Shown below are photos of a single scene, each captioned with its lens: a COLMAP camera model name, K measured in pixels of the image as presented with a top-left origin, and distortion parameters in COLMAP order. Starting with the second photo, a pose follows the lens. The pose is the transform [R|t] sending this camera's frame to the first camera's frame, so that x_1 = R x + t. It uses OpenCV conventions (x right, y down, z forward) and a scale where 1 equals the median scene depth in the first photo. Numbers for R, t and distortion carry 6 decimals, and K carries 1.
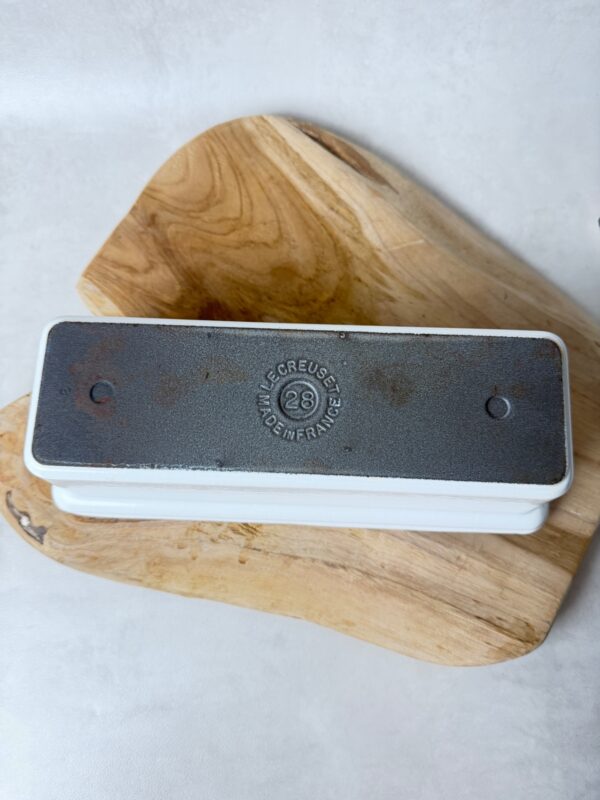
lens RADIAL K [[593.0, 0, 299.2], [0, 593.0, 399.8], [0, 0, 1]] dist [-0.010924, -0.049435]
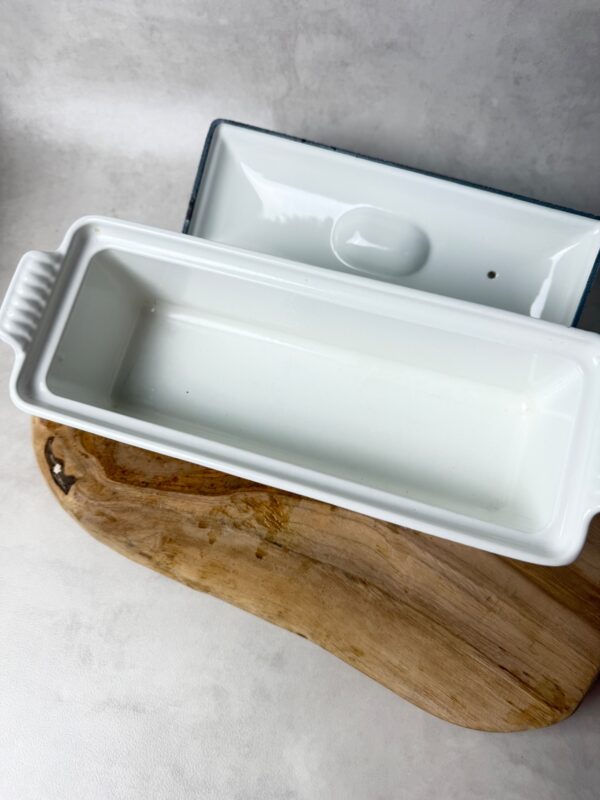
lens RADIAL K [[584.7, 0, 301.5], [0, 584.7, 391.0], [0, 0, 1]] dist [-0.026971, -0.011236]
pose [[0.977114, 0.193588, -0.088158, 0.001104], [-0.210412, 0.940458, -0.266955, 0.261388], [0.031230, 0.279395, 0.959668, 0.028330]]
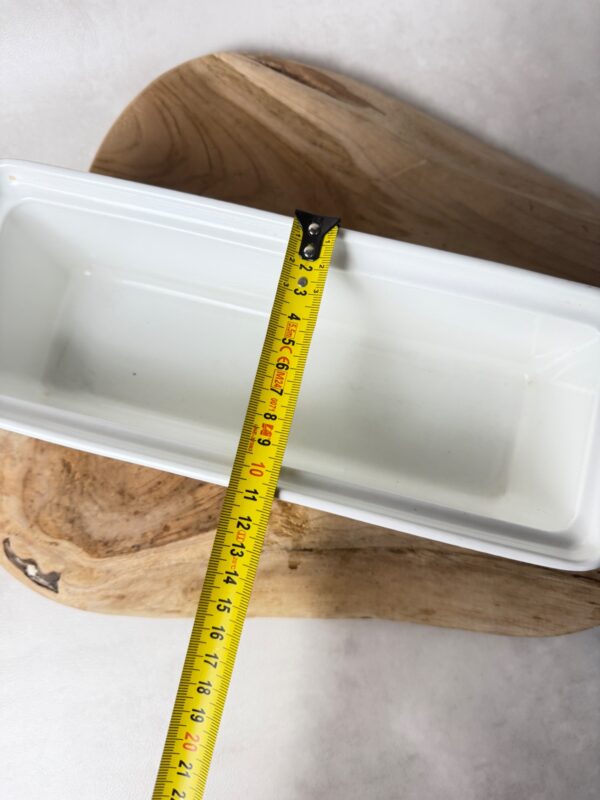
lens RADIAL K [[593.0, 0, 300.7], [0, 593.0, 395.8], [0, 0, 1]] dist [-0.049794, 0.016228]
pose [[0.981576, -0.189563, 0.023947, -0.059704], [0.188994, 0.981681, 0.024161, 0.013234], [-0.028088, -0.019190, 0.999421, 0.156848]]
